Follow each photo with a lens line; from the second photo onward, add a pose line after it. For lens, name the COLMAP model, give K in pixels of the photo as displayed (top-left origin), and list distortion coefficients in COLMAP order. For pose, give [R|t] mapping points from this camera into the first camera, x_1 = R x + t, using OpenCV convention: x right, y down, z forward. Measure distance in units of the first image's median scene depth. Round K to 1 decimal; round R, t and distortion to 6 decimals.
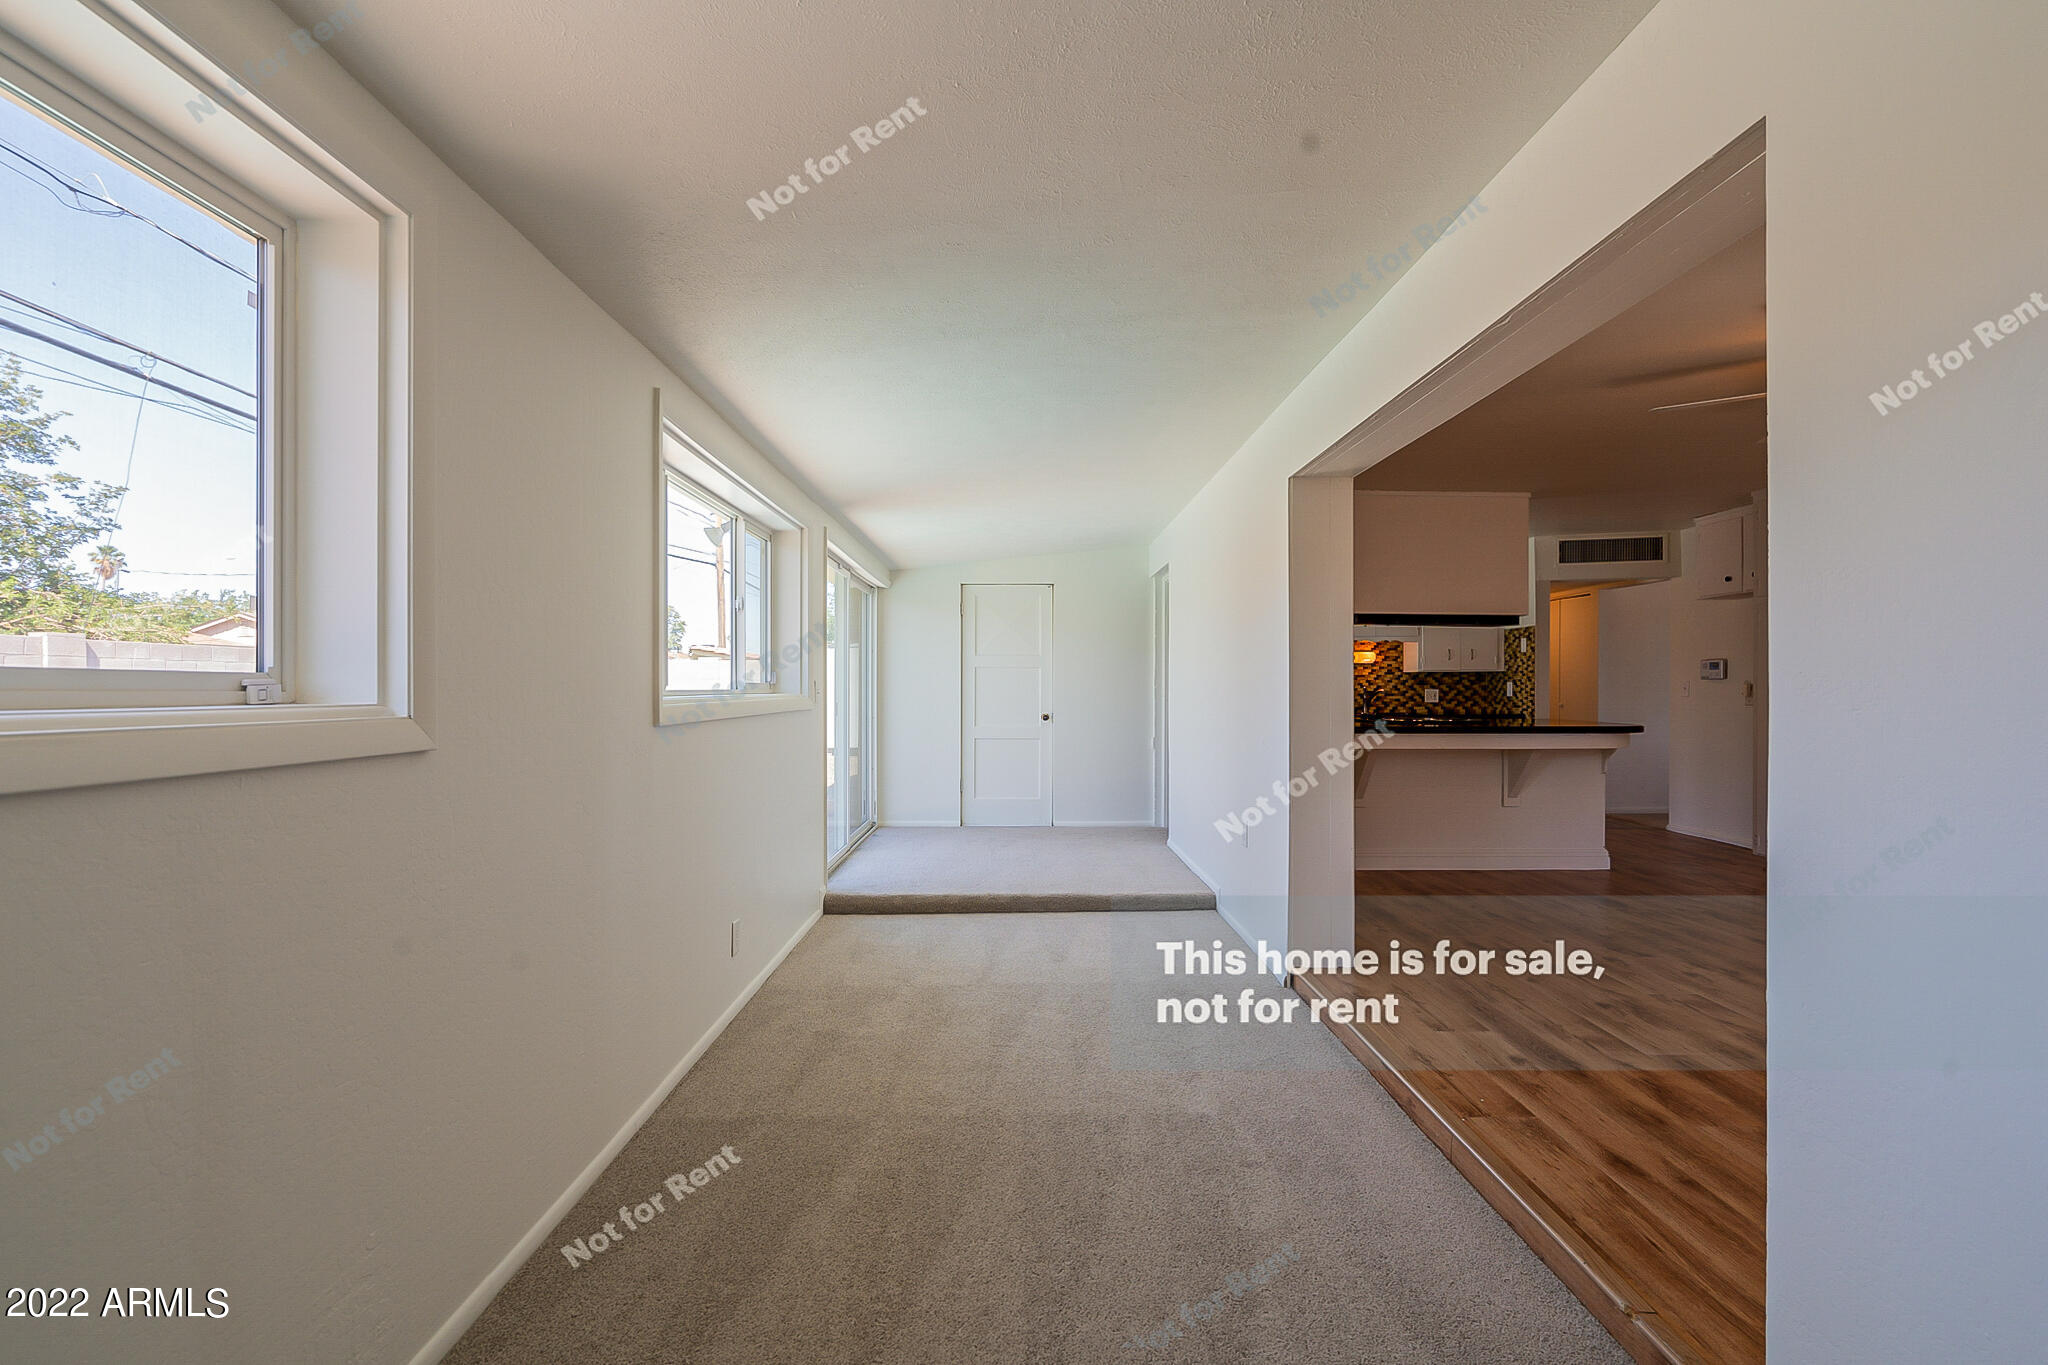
lens RADIAL K [[945.4, 0, 1015.4], [0, 945.4, 688.2], [0, 0, 1]] dist [-0.000351, 0.000965]
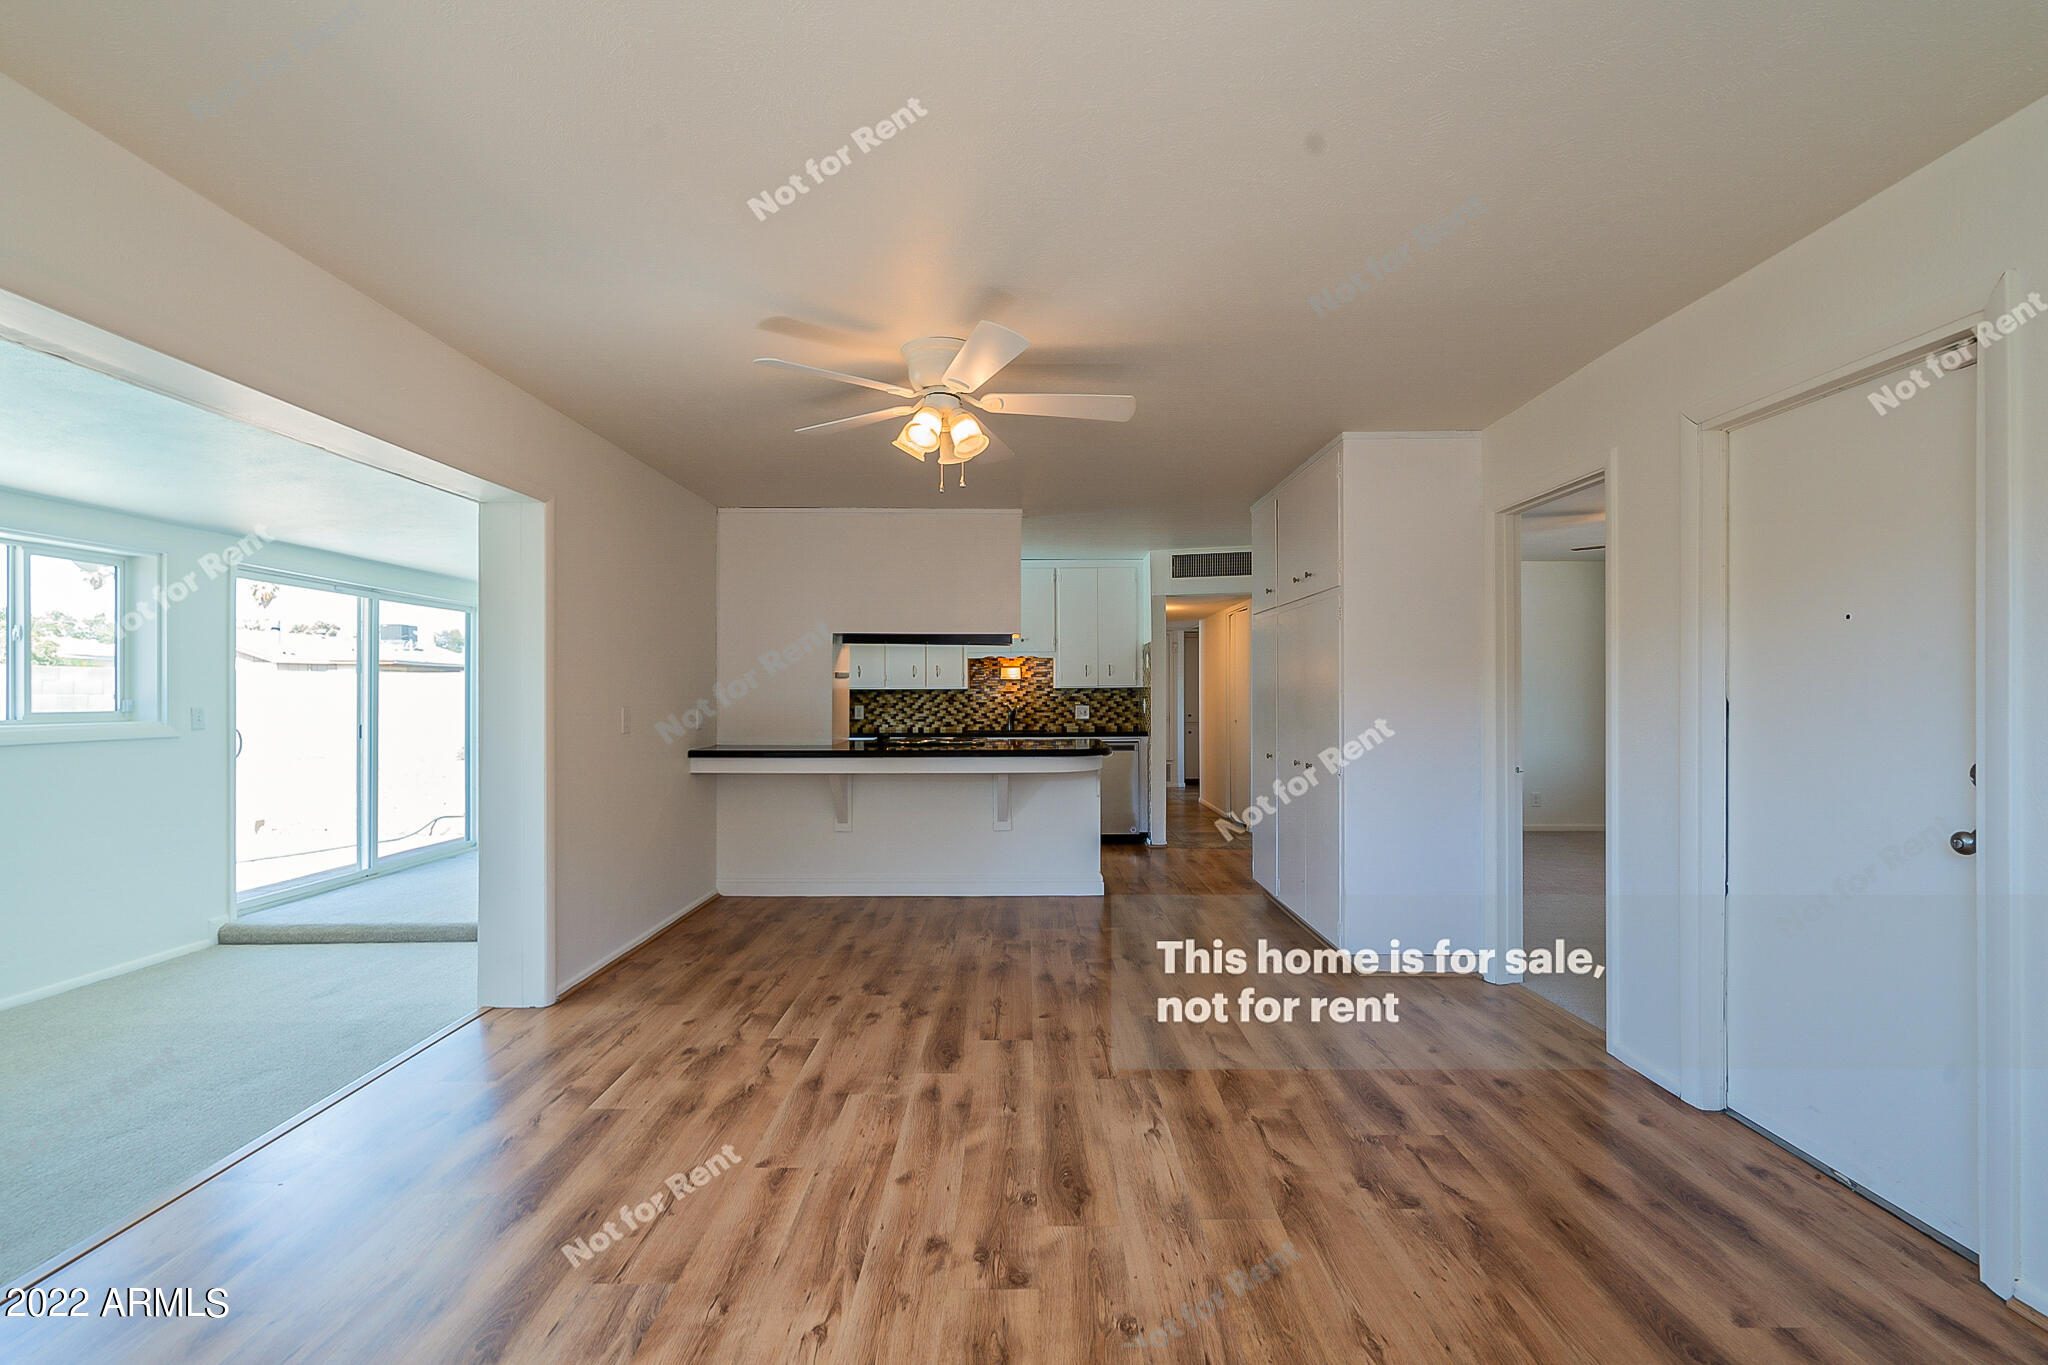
lens RADIAL K [[945.4, 0, 1011.9], [0, 945.4, 672.8], [0, 0, 1]] dist [-0.000351, 0.000965]
pose [[0.999833, -0.006213, -0.017178, 0.384553], [0.005781, 0.999669, -0.025086, -0.008716], [0.017328, 0.024983, 0.999538, 0.015239]]
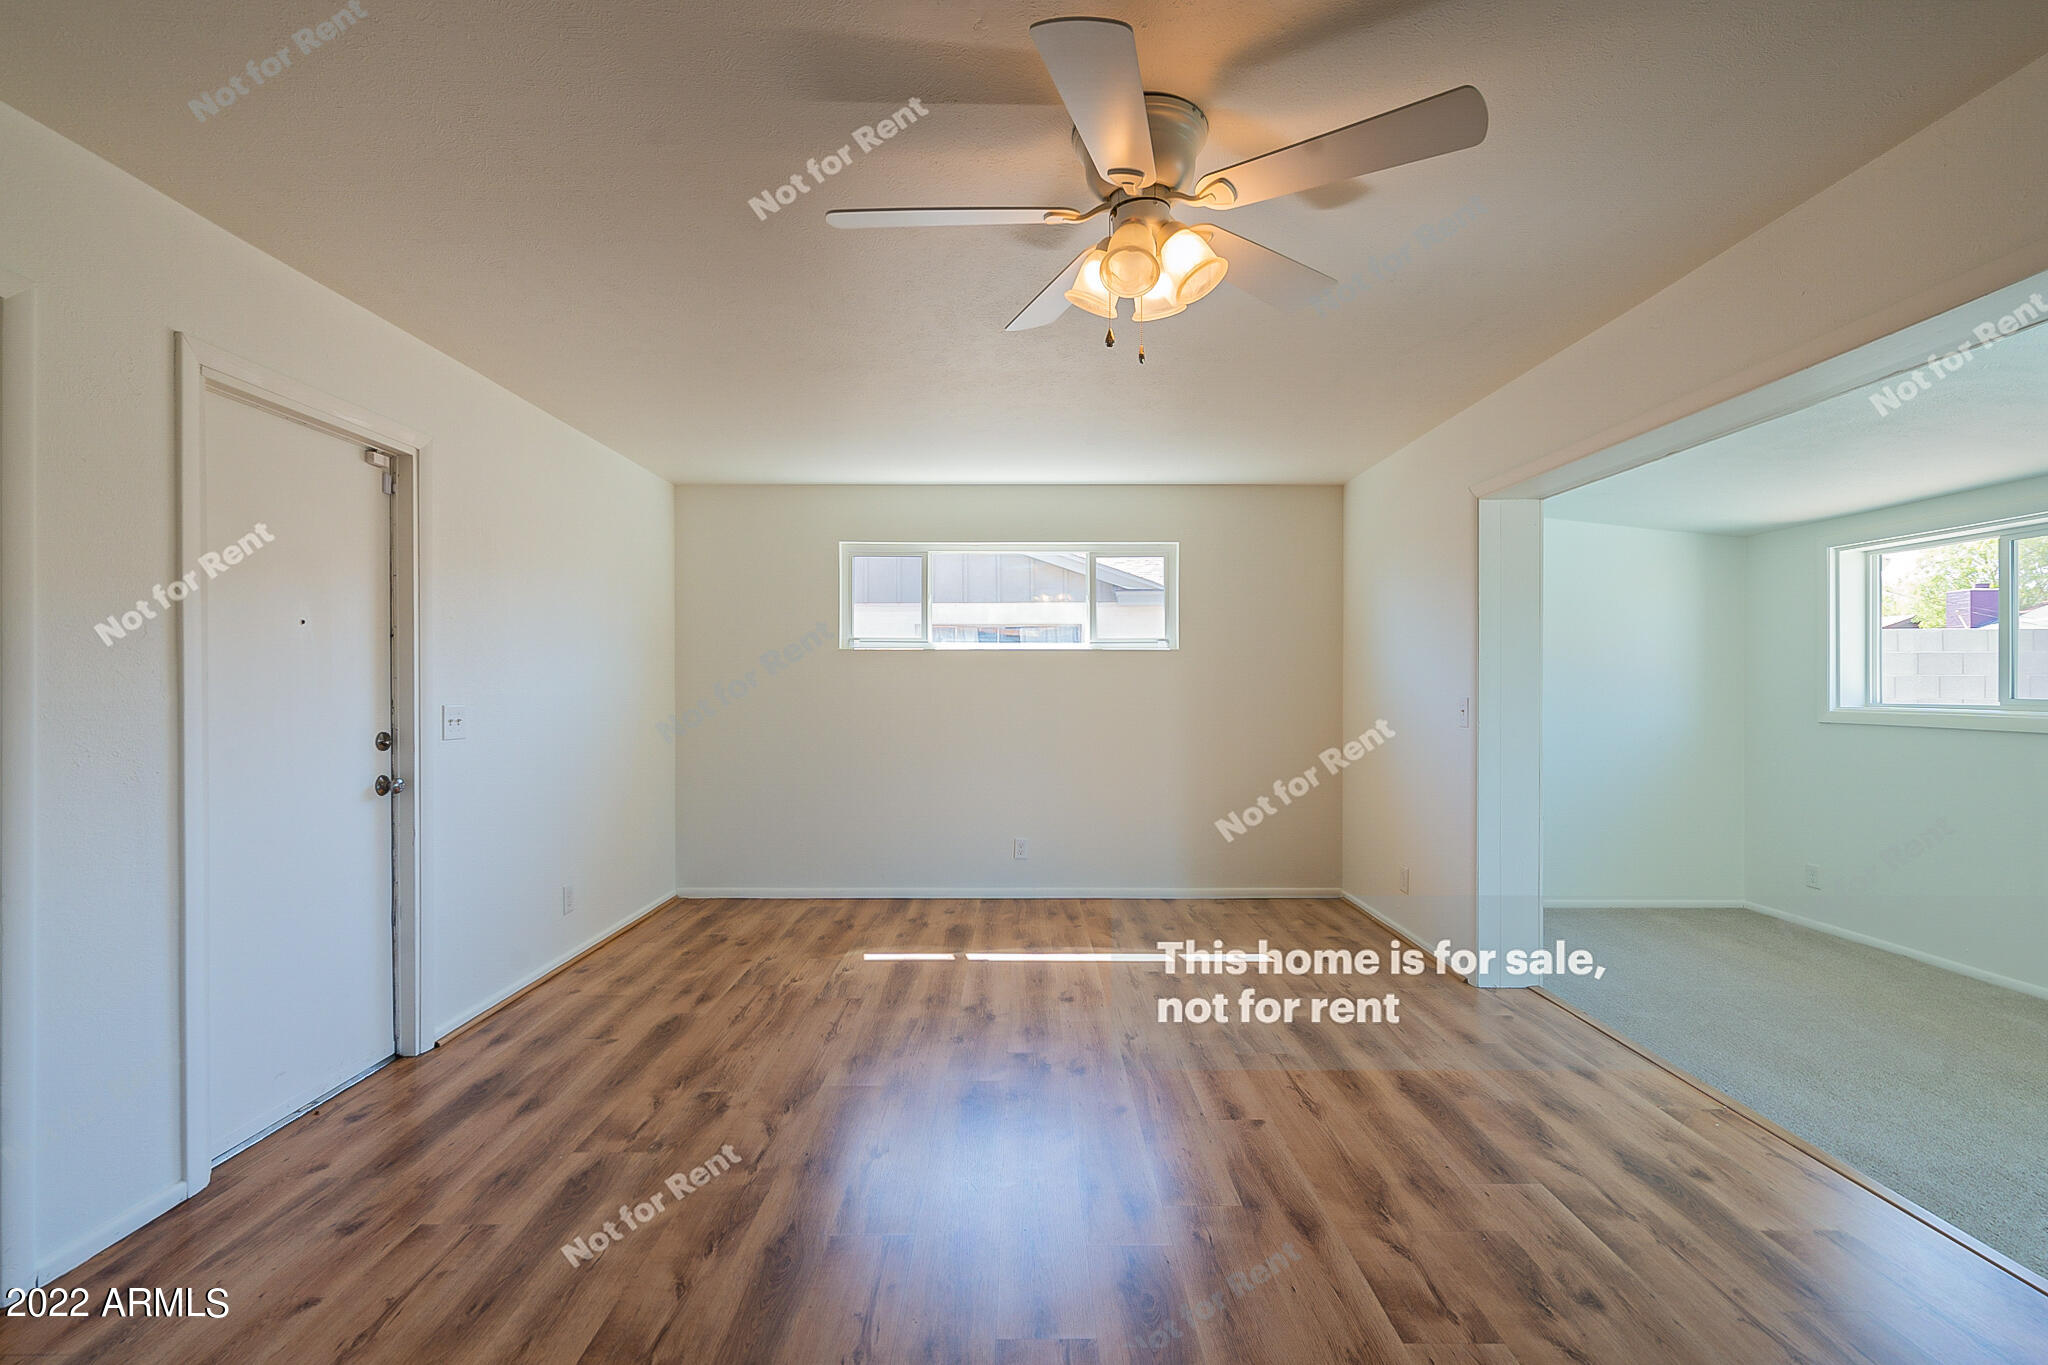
lens RADIAL K [[945.4, 0, 1037.5], [0, 945.4, 685.7], [0, 0, 1]] dist [-0.000351, 0.000965]
pose [[-0.999940, -0.001449, -0.010827, 0.378780], [-0.001507, 0.999985, 0.005344, -0.011011], [0.010819, 0.005360, -0.999927, 0.615359]]
